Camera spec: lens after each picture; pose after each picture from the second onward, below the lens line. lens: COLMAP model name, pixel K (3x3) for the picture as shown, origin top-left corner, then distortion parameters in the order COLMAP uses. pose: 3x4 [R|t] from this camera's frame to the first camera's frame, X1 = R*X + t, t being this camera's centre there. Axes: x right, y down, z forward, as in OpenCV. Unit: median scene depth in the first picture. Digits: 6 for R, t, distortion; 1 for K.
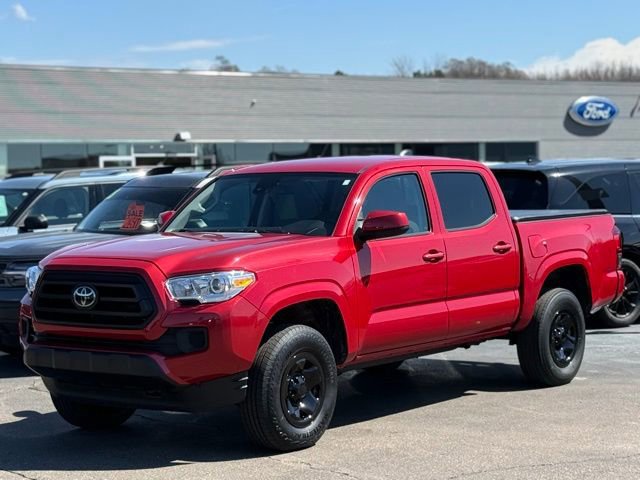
lens RADIAL K [[1699.6, 0, 320.0], [0, 1699.6, 240.0], [0, 0, 1]] dist [0.203210, 0.256606]
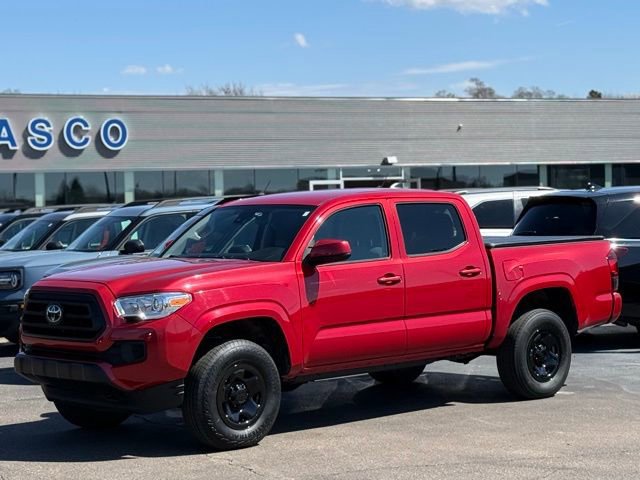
lens RADIAL K [[1699.6, 0, 320.0], [0, 1699.6, 240.0], [0, 0, 1]] dist [0.203210, 0.256606]
pose [[0.982681, -0.000590, -0.185305, 0.227587], [-0.001303, 0.999948, -0.010099, -0.005002], [0.185301, 0.010166, 0.982629, -0.103288]]
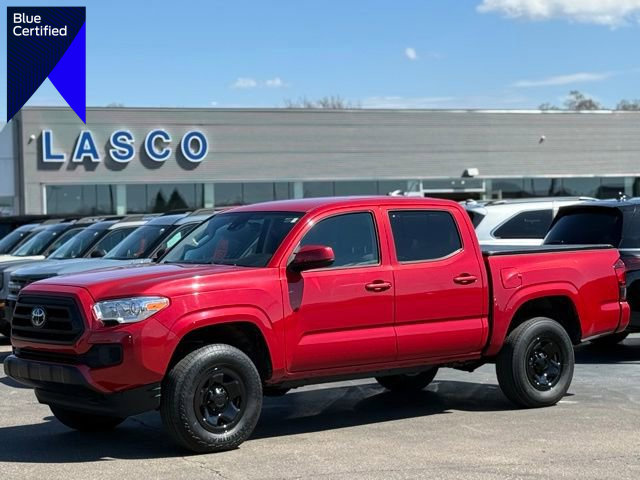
lens RADIAL K [[1699.6, 0, 320.0], [0, 1699.6, 240.0], [0, 0, 1]] dist [0.203210, 0.256606]
pose [[0.966456, 0.001654, -0.256827, 0.315602], [-0.006596, 0.999809, -0.018384, 0.000091], [0.256748, 0.019462, 0.966282, -0.090621]]
